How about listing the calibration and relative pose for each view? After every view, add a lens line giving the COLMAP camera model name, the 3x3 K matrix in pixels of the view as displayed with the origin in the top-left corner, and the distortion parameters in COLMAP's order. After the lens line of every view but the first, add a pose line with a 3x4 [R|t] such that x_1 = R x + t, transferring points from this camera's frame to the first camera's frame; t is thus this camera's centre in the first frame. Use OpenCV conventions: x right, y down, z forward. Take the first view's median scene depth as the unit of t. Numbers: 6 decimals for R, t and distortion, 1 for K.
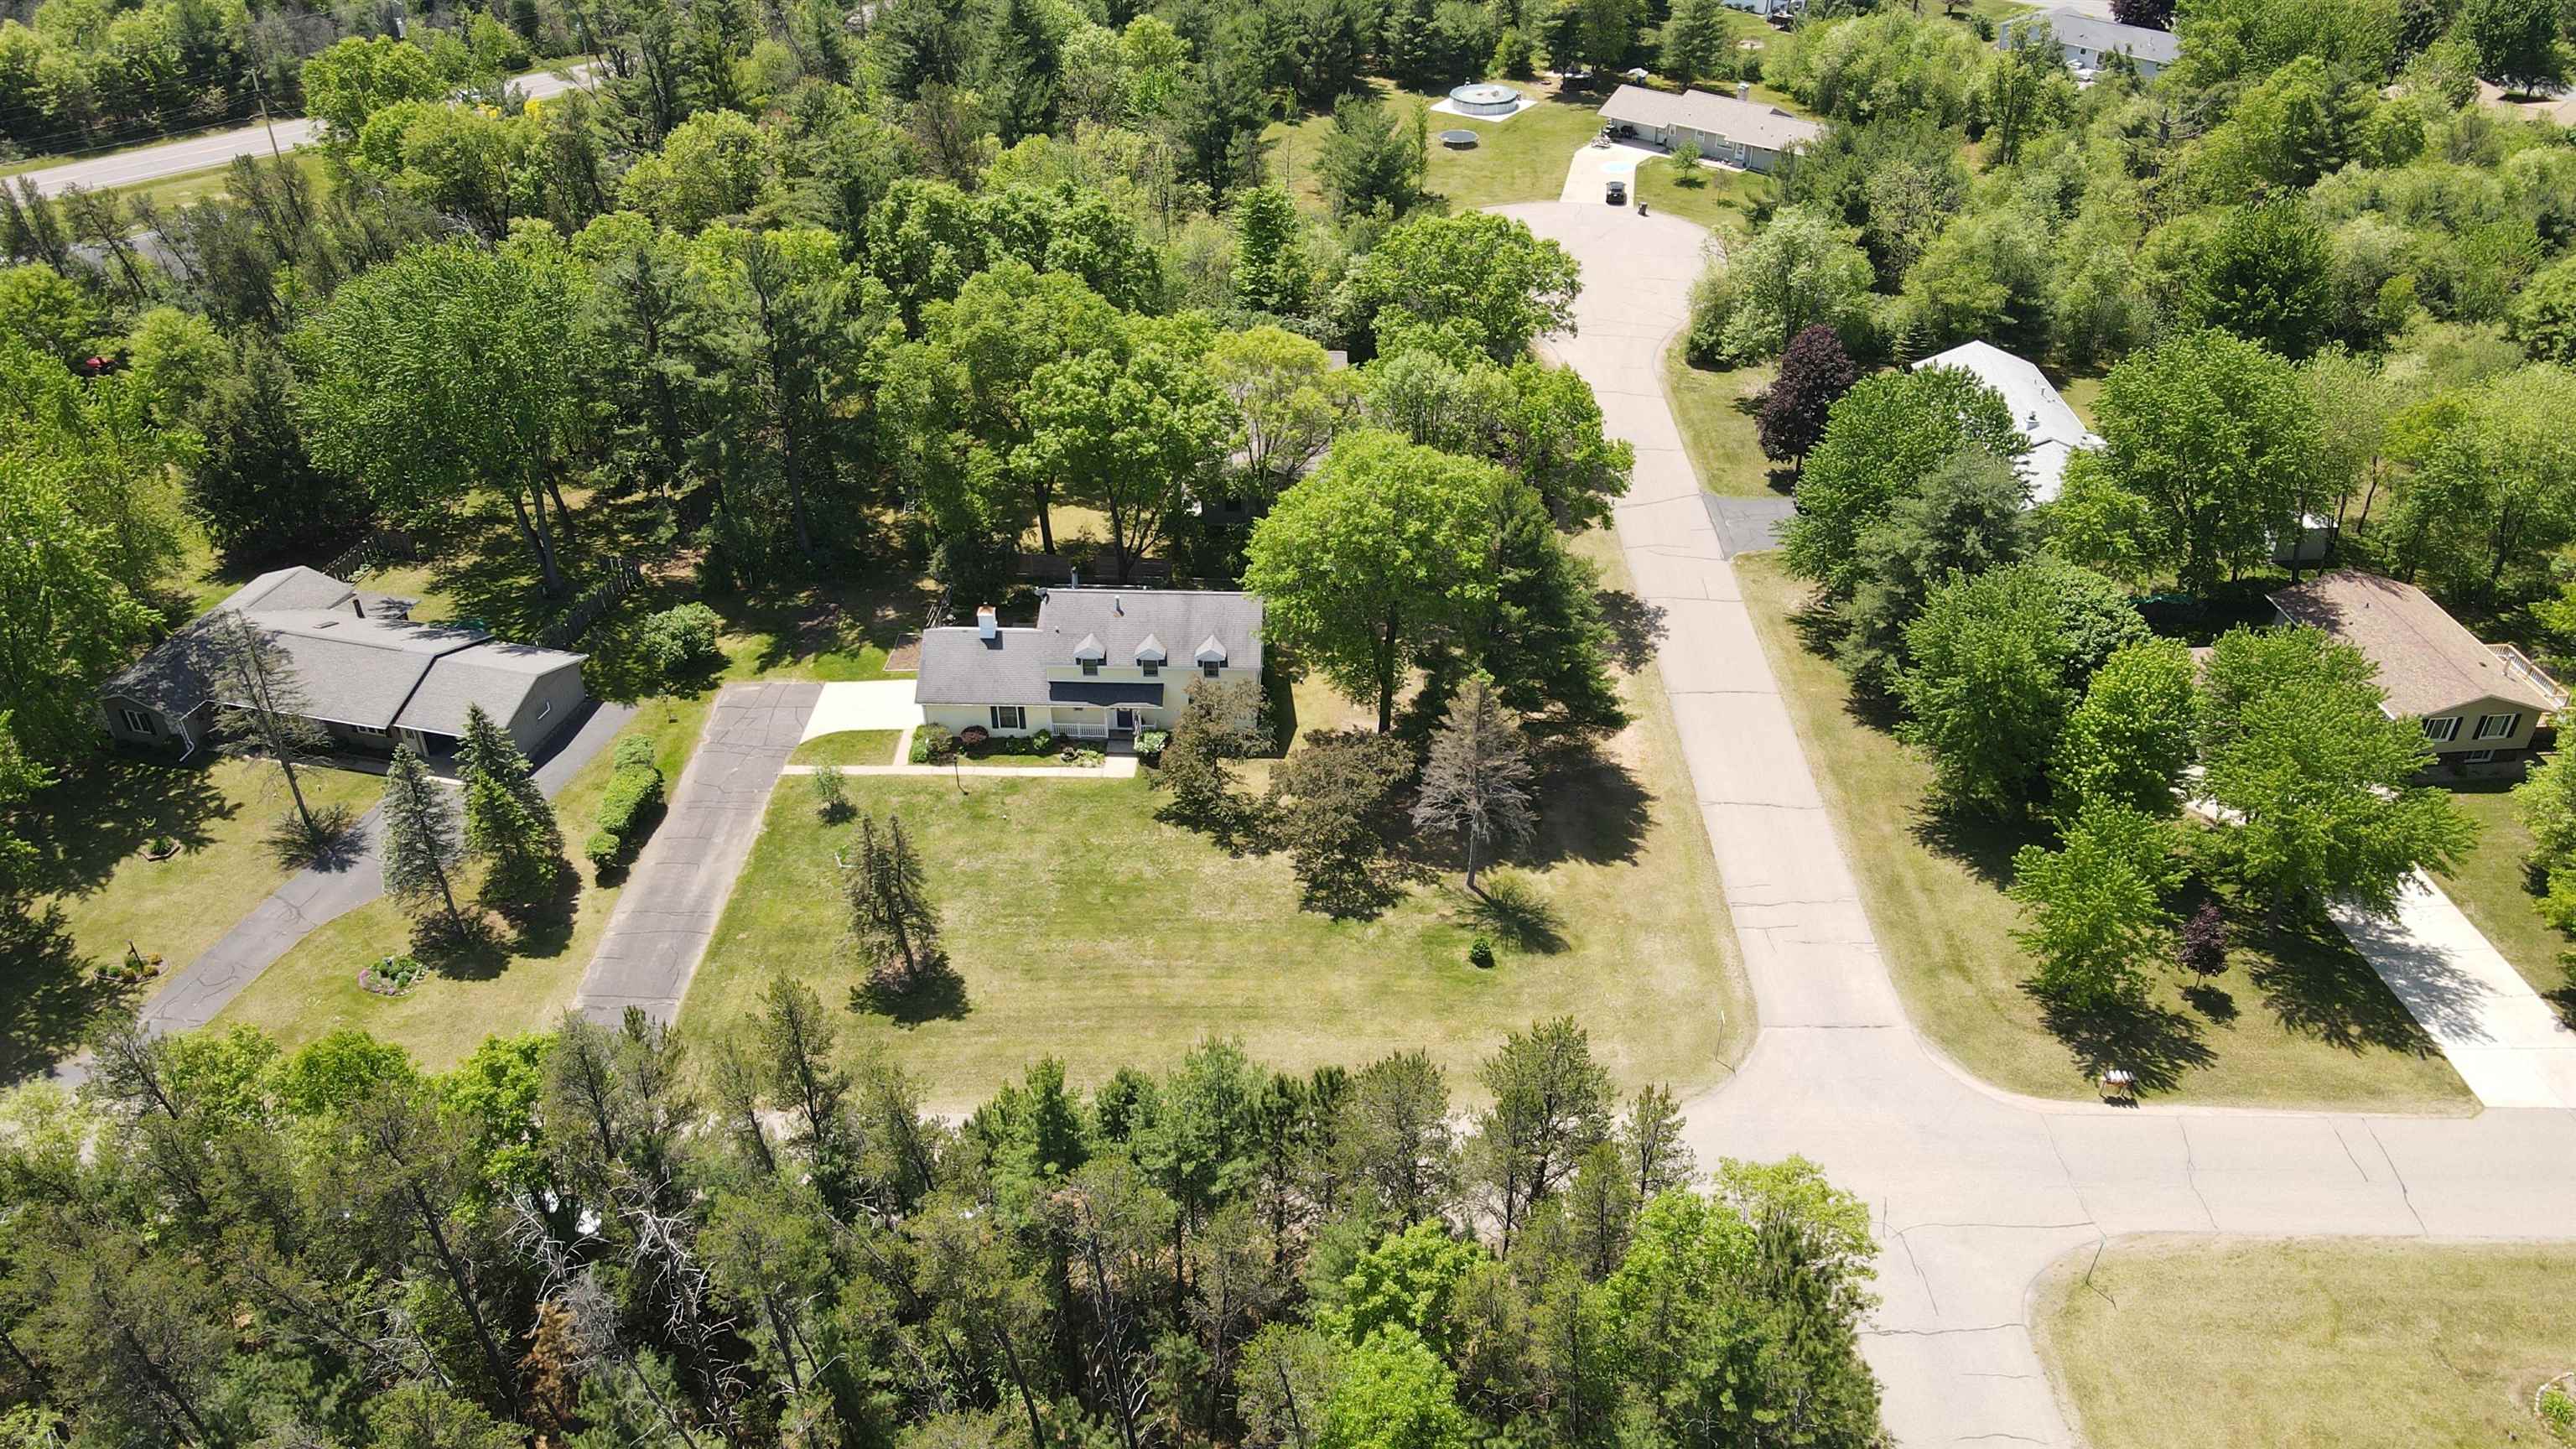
lens RADIAL K [[1900.0, 0, 1268.6], [0, 1900.0, 722.8], [0, 0, 1]] dist [0.005689, 0.005747]
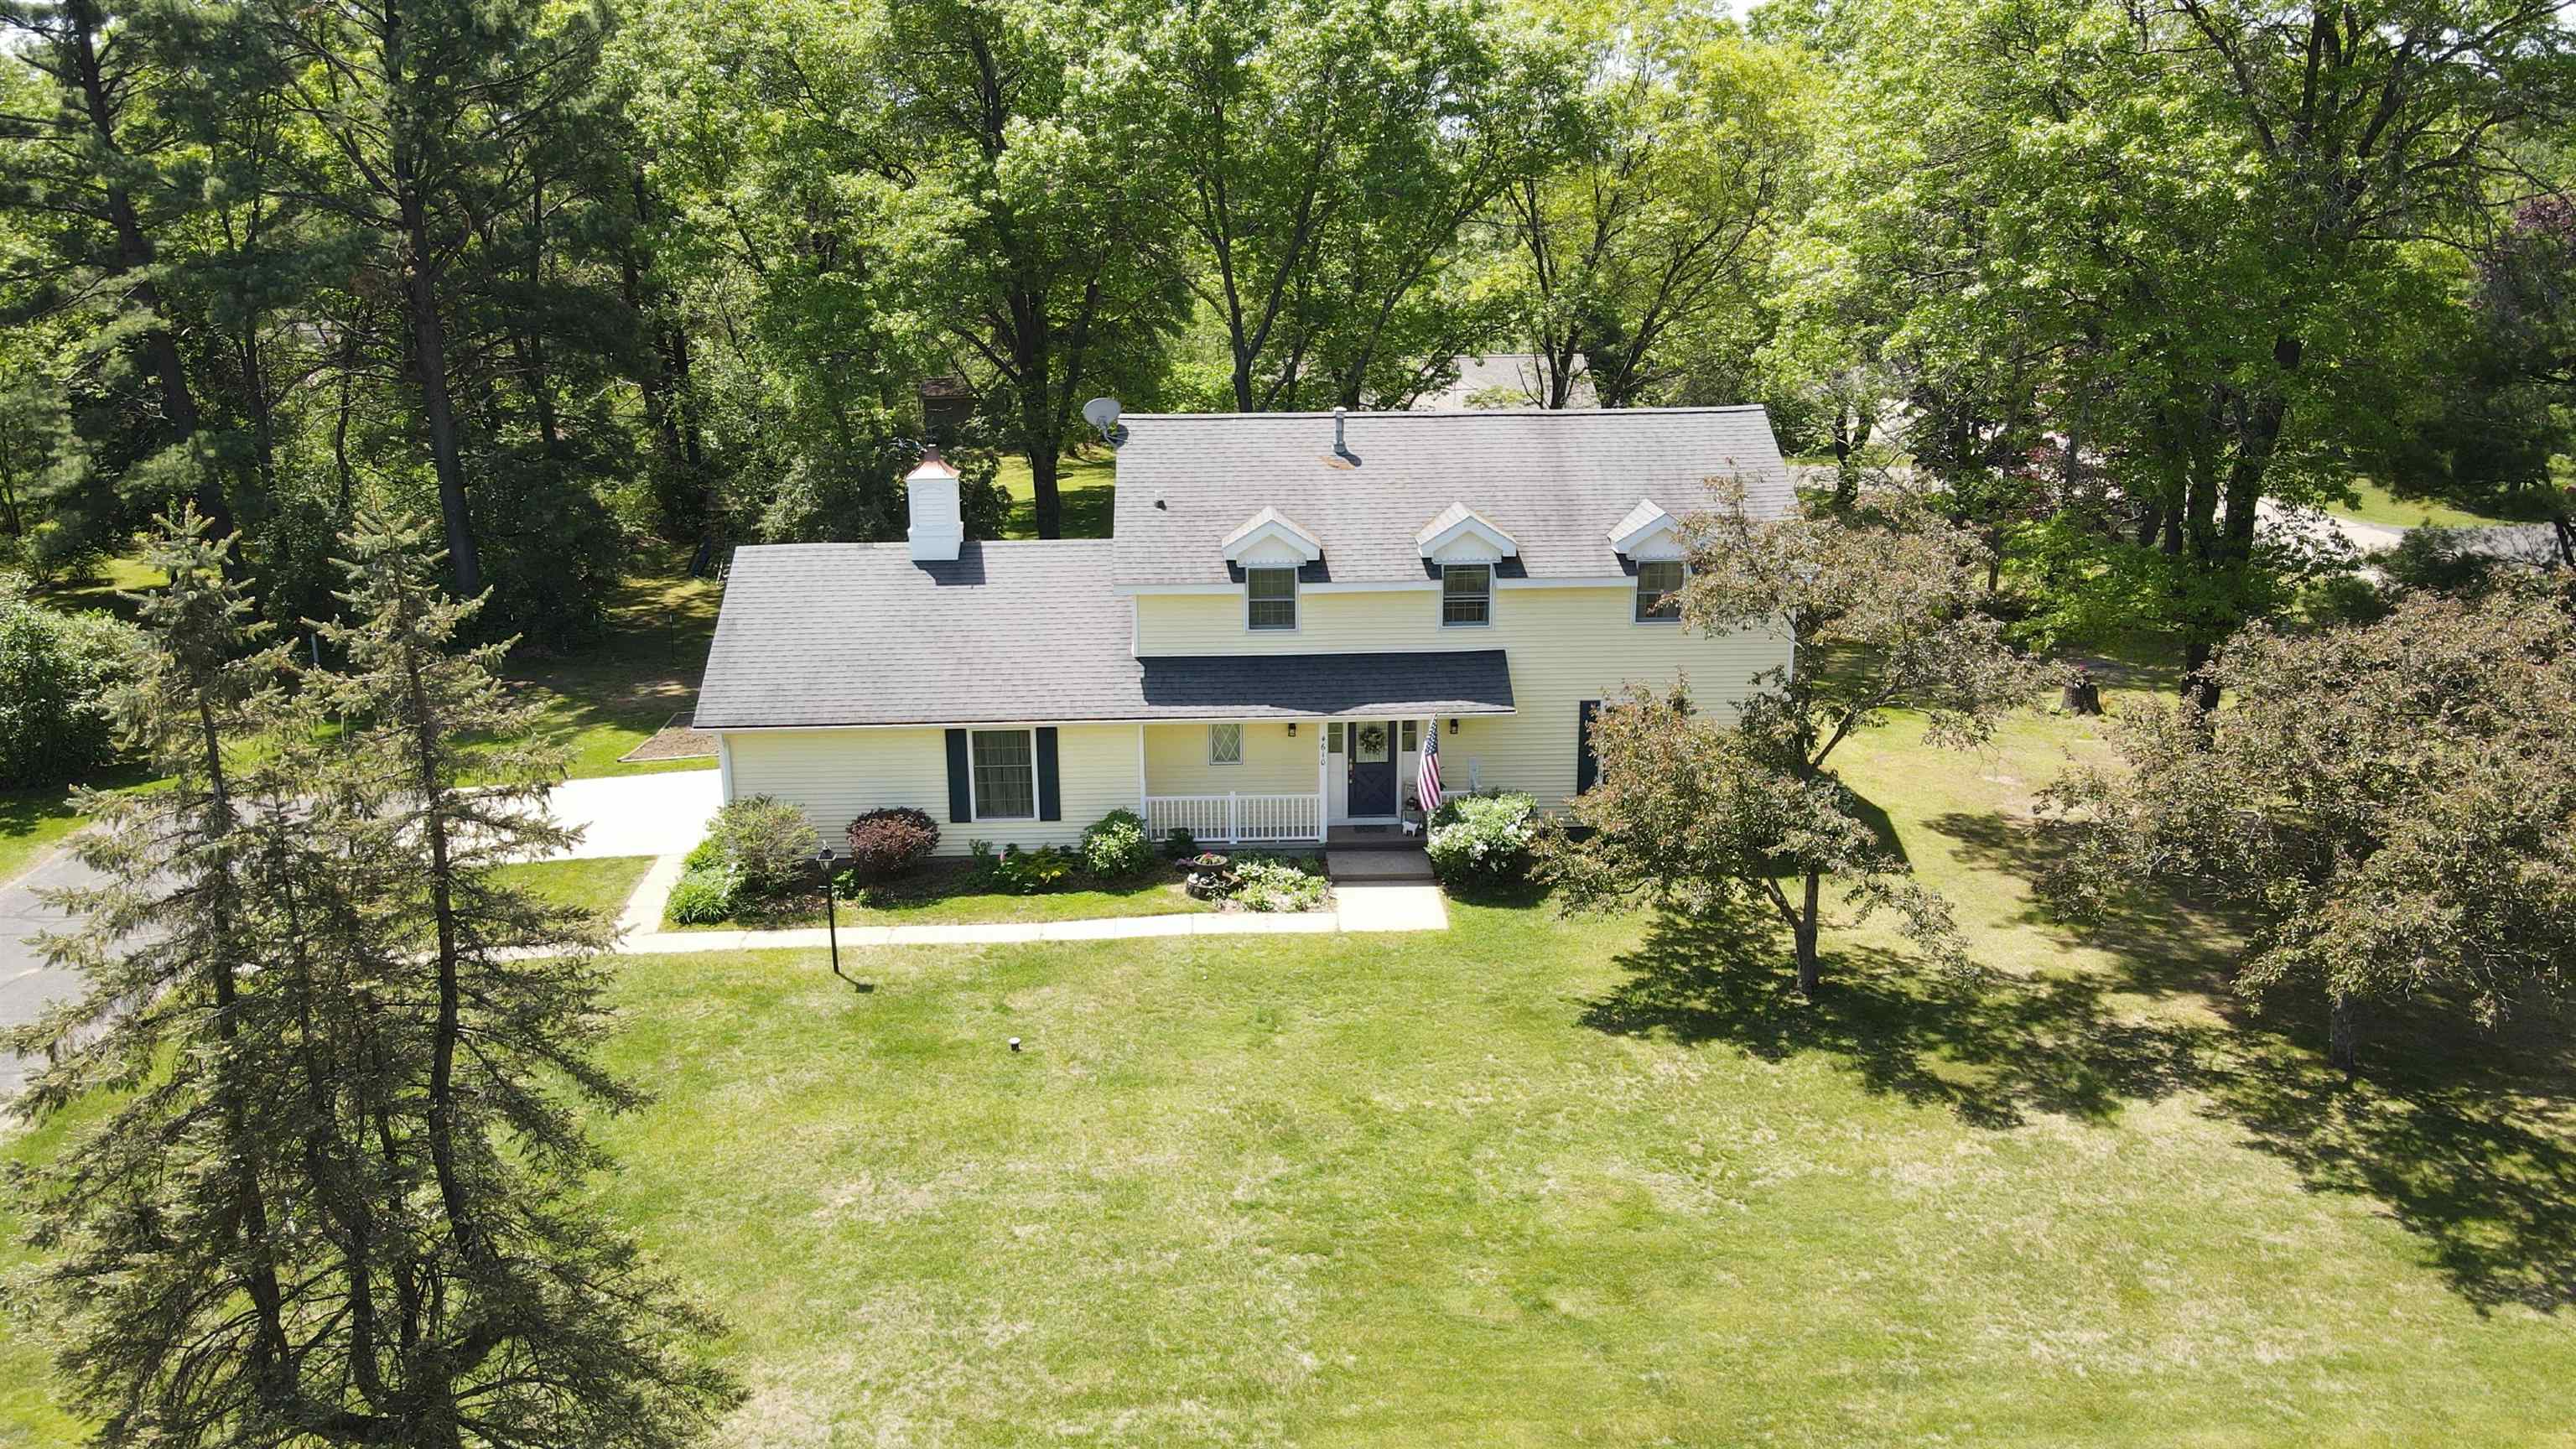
lens RADIAL K [[1868.4, 0, 1261.9], [0, 1868.4, 723.0], [0, 0, 1]] dist [-0.004662, 0.002316]
pose [[0.997049, -0.025290, 0.072480, -0.118337], [0.047254, 0.946290, -0.319848, 0.088051], [-0.060498, 0.322330, 0.944692, 0.717040]]
